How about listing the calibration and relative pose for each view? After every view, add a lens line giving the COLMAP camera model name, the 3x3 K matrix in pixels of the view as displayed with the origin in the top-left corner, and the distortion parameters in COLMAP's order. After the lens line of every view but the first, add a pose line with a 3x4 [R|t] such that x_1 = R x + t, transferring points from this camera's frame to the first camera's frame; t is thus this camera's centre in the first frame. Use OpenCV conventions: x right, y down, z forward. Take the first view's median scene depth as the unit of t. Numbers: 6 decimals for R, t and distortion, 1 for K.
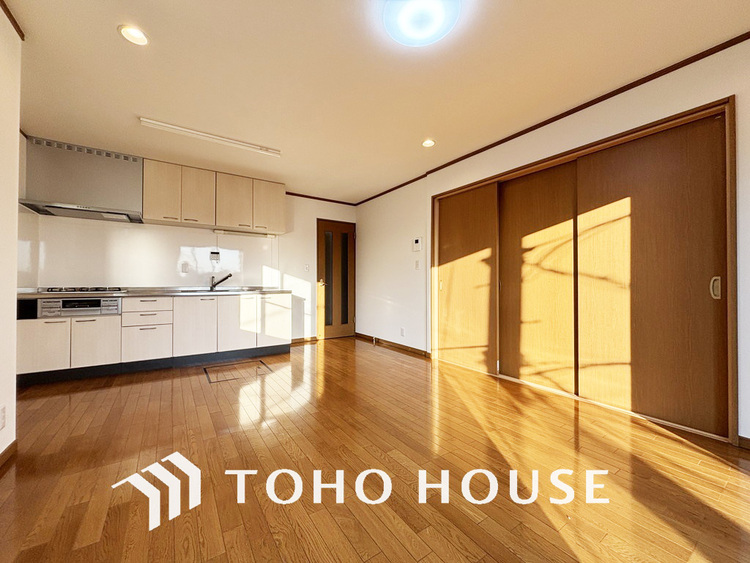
lens RADIAL K [[300.5, 0, 372.4], [0, 300.5, 280.2], [0, 0, 1]] dist [-0.002989, 0.000207]
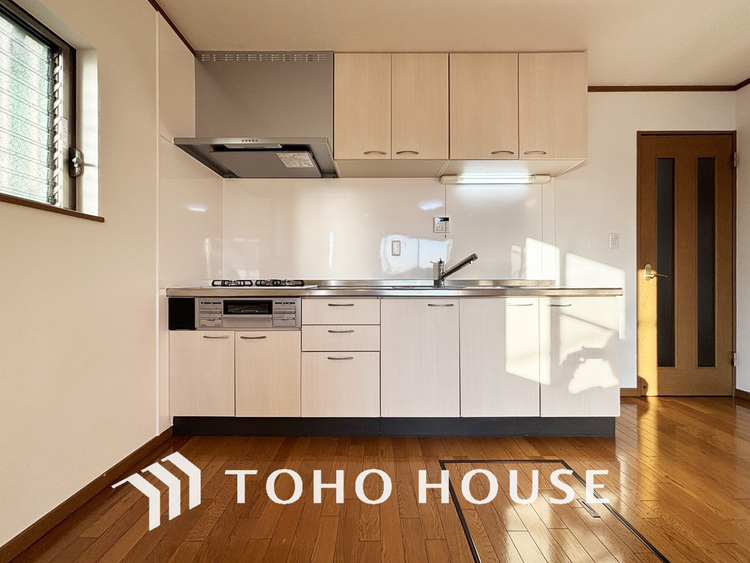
lens RADIAL K [[300.5, 0, 375.2], [0, 300.5, 282.1], [0, 0, 1]] dist [-0.002989, 0.000207]
pose [[0.830953, -0.002658, -0.556336, -0.360051], [0.009294, 0.999915, 0.009105, 0.022019], [0.556265, -0.012736, 0.830907, 0.531675]]
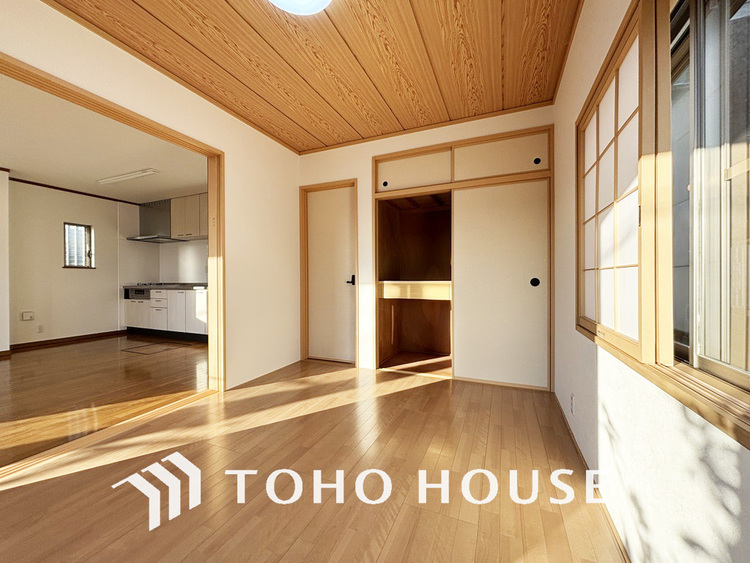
lens RADIAL K [[300.5, 0, 370.3], [0, 300.5, 279.3], [0, 0, 1]] dist [-0.002989, 0.000207]
pose [[0.534108, -0.002907, -0.845411, 1.011045], [0.009940, 0.999947, 0.002842, 0.009148], [0.845358, -0.009922, 0.534109, 0.974574]]
